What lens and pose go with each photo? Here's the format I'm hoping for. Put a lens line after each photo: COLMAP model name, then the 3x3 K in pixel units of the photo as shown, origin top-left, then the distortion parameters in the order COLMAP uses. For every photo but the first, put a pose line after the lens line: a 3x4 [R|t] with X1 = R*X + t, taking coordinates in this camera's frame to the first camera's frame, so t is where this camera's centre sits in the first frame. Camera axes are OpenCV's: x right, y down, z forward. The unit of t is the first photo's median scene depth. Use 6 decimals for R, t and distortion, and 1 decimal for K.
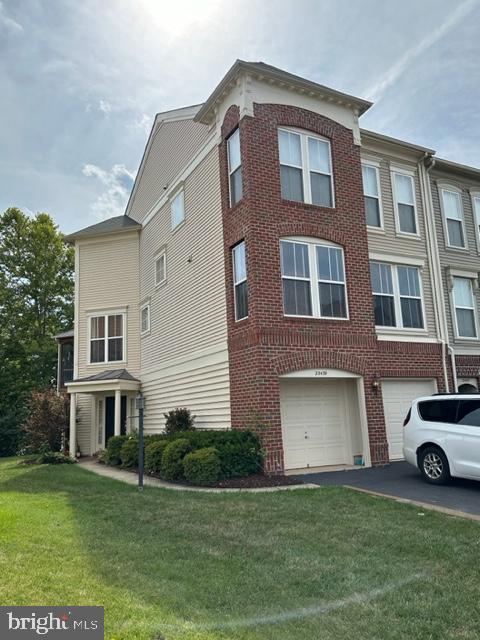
lens RADIAL K [[507.1, 0, 240.0], [0, 507.1, 320.0], [0, 0, 1]] dist [0.074475, -0.005438]
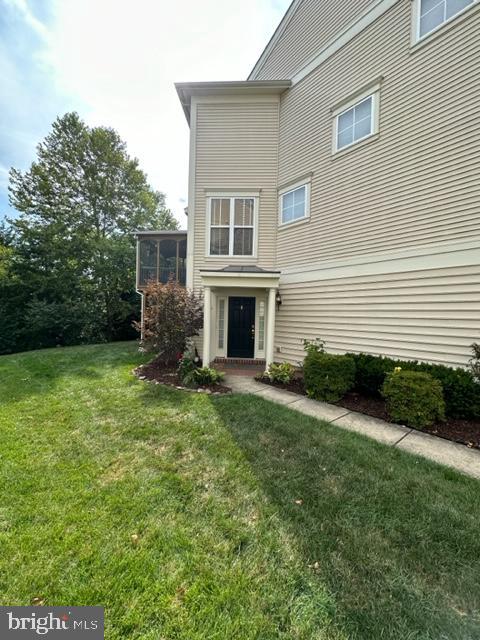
lens RADIAL K [[254.0, 0, 240.0], [0, 254.0, 320.0], [0, 0, 1]] dist [-0.000108, -0.000082]
pose [[0.970628, 0.067030, 0.231059, -0.340293], [-0.111560, 0.976307, 0.185414, 0.108276], [-0.213156, -0.205745, 0.955109, 0.580216]]
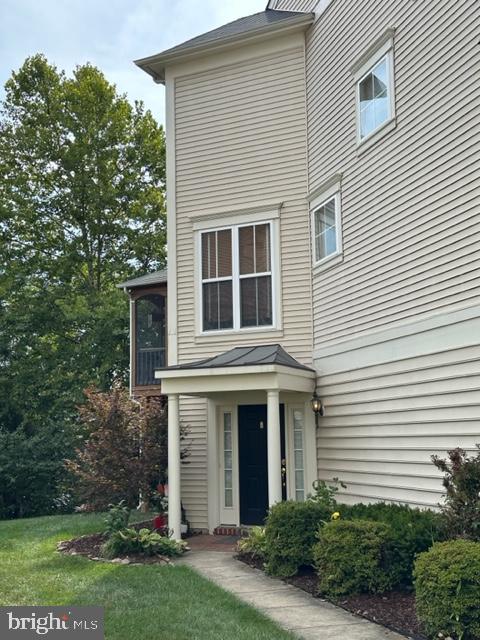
lens RADIAL K [[807.0, 0, 240.0], [0, 807.0, 320.0], [0, 0, 1]] dist [0.153434, 0.000755]
pose [[0.983851, -0.000653, -0.178986, -0.131645], [0.008362, 0.999069, 0.042317, 0.044554], [0.178792, -0.043130, 0.982941, 0.294729]]
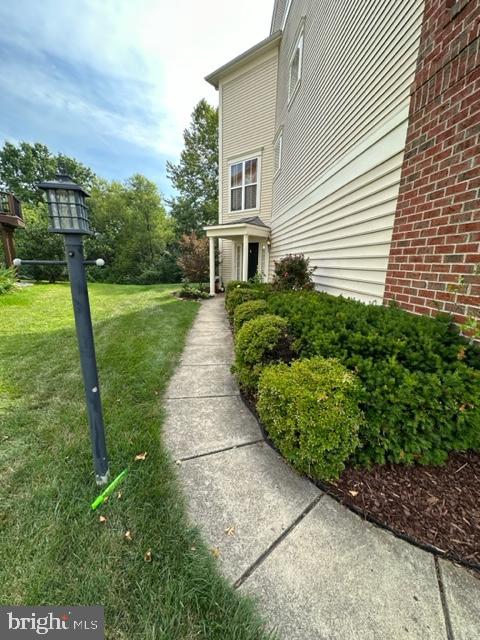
lens RADIAL K [[254.0, 0, 240.0], [0, 254.0, 320.0], [0, 0, 1]] dist [-0.000108, -0.000082]
pose [[0.916886, 0.148477, -0.370507, -0.031577], [0.012843, 0.916785, 0.399175, 0.082177], [0.398944, -0.370756, 0.838680, 0.457529]]
